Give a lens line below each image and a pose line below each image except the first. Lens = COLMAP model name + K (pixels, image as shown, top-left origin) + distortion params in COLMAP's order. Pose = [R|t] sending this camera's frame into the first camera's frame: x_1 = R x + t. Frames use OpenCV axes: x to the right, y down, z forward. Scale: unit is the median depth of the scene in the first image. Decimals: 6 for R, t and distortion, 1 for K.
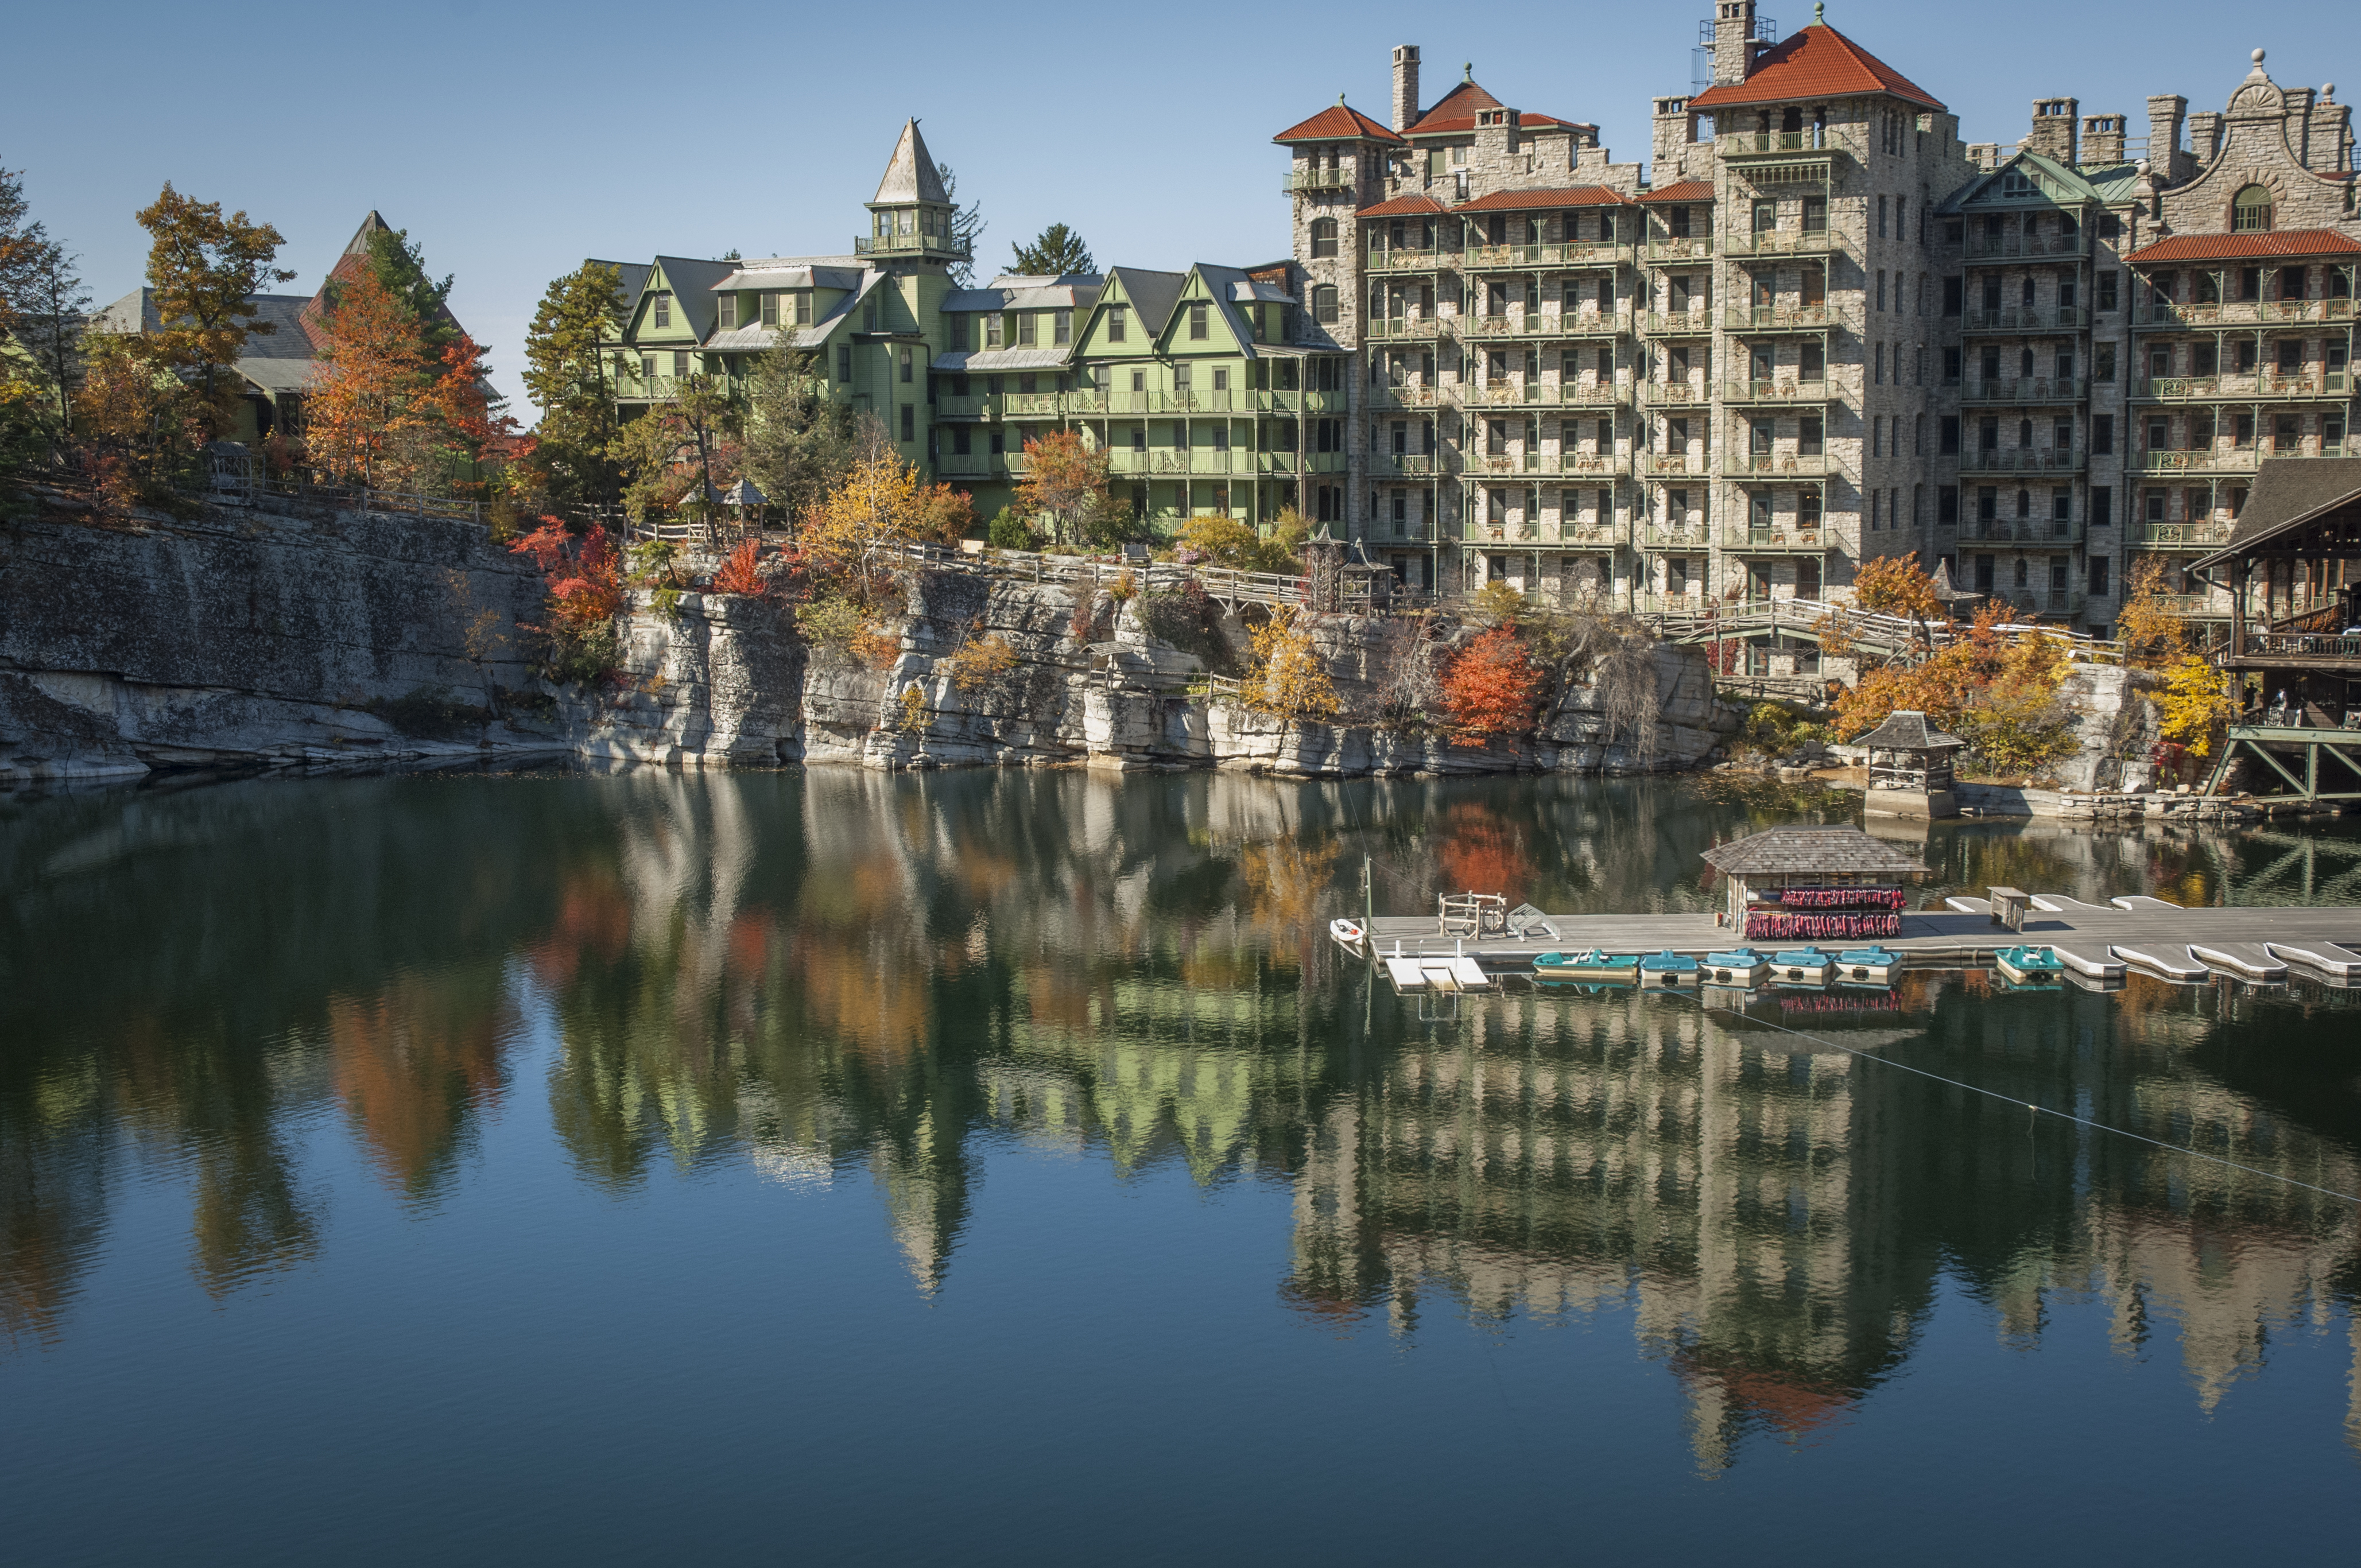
lens RADIAL K [[3368.7, 0, 1180.5], [0, 3368.7, 784.0], [0, 0, 1]] dist [-0.042132, 0.409975]
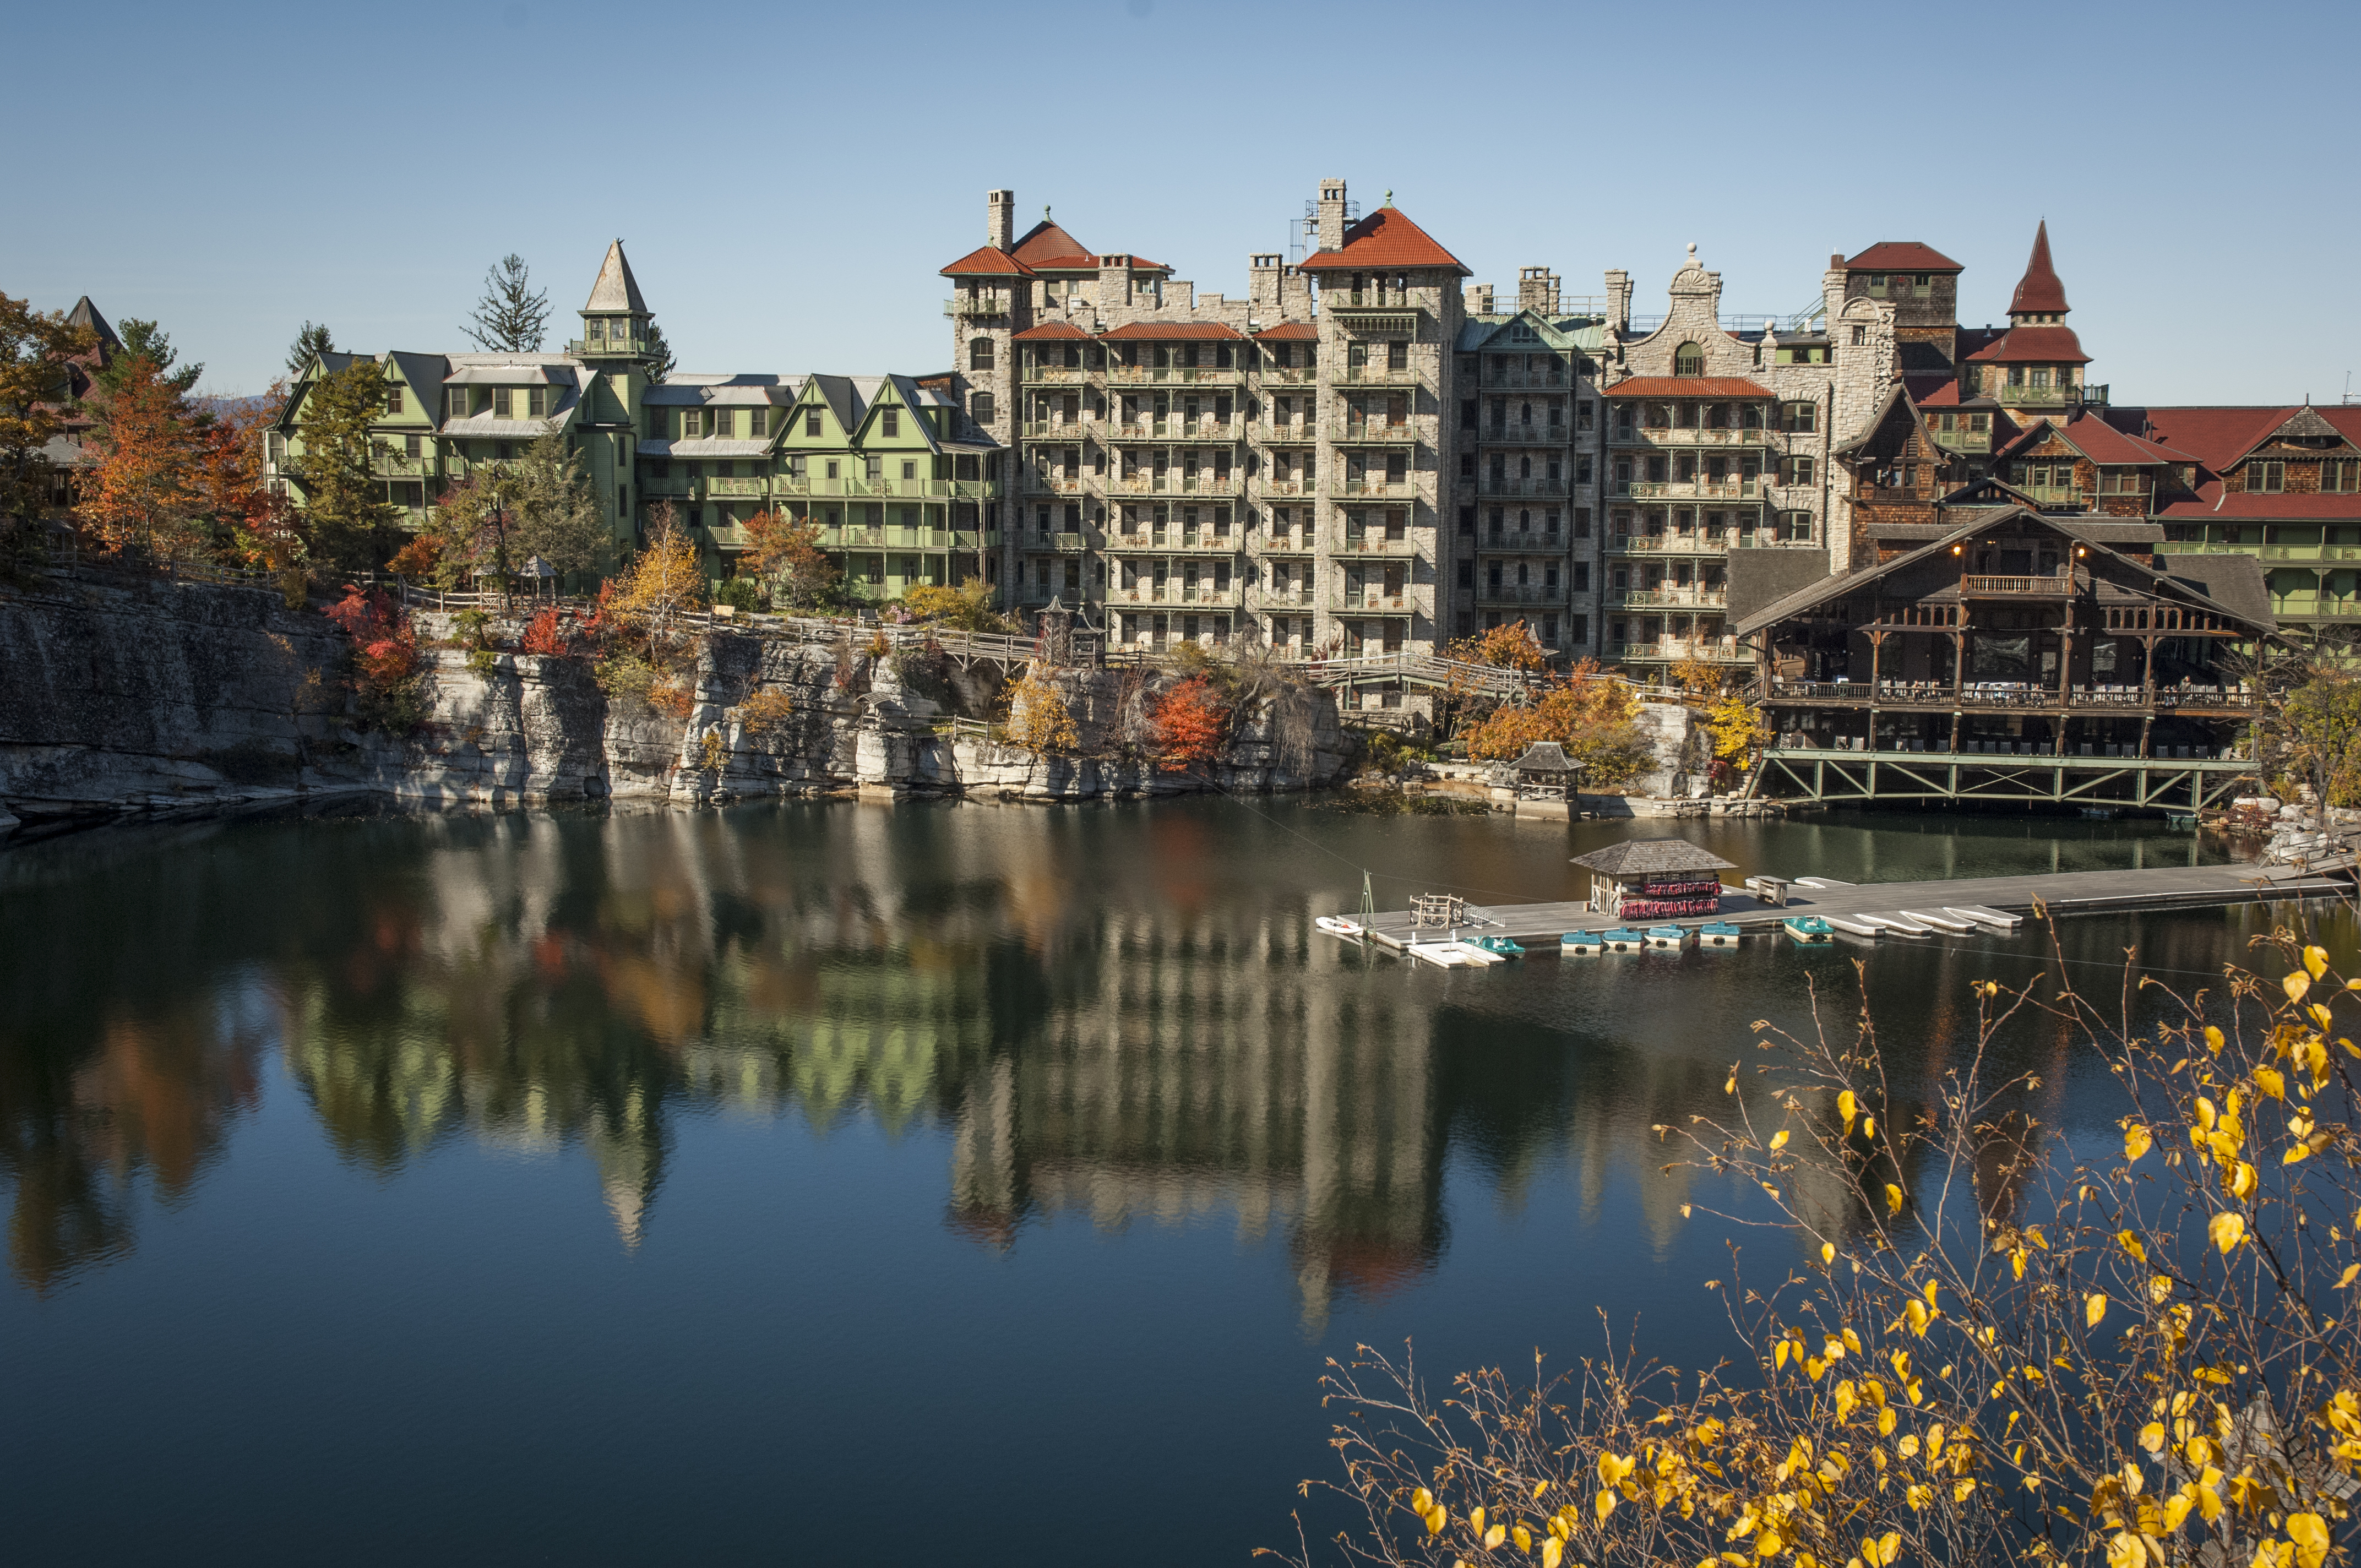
lens RADIAL K [[3368.9, 0, 1180.5], [0, 3368.9, 784.0], [0, 0, 1]] dist [-0.042132, 0.409975]
pose [[0.923490, -0.027235, 0.382655, -0.377947], [0.021385, 0.999580, 0.019535, -0.029737], [-0.383027, -0.009858, 0.923685, -0.165351]]
